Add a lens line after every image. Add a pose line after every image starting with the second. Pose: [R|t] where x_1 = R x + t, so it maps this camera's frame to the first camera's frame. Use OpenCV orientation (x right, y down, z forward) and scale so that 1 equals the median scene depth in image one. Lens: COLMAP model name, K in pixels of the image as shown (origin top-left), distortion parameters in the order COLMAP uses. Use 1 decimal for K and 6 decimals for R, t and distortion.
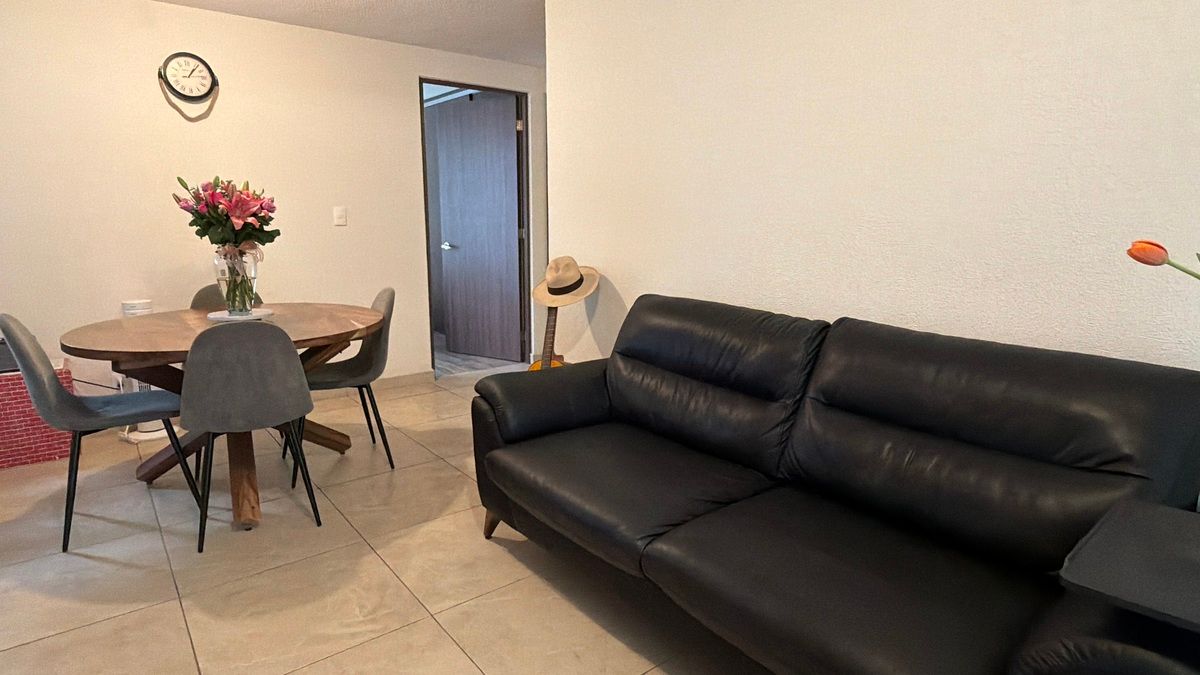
lens RADIAL K [[641.3, 0, 597.9], [0, 641.3, 339.3], [0, 0, 1]] dist [-0.012868, 0.001055]
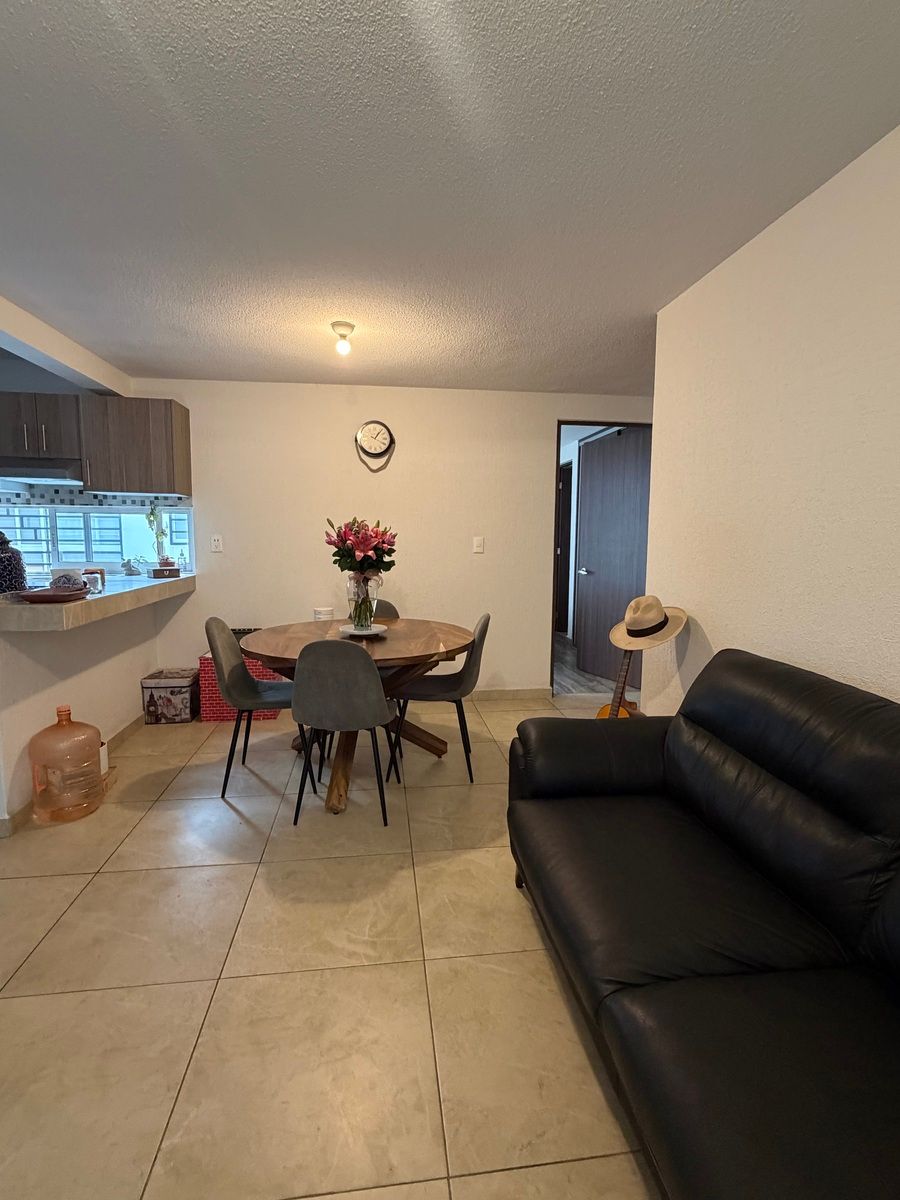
lens RADIAL K [[567.2, 0, 454.3], [0, 567.2, 599.1], [0, 0, 1]] dist [-0.004934, 0.001503]
pose [[0.854271, 0.058832, -0.516488, 0.143999], [-0.099670, 0.993678, -0.051665, -0.057977], [0.510183, 0.095614, 0.854735, 0.166792]]
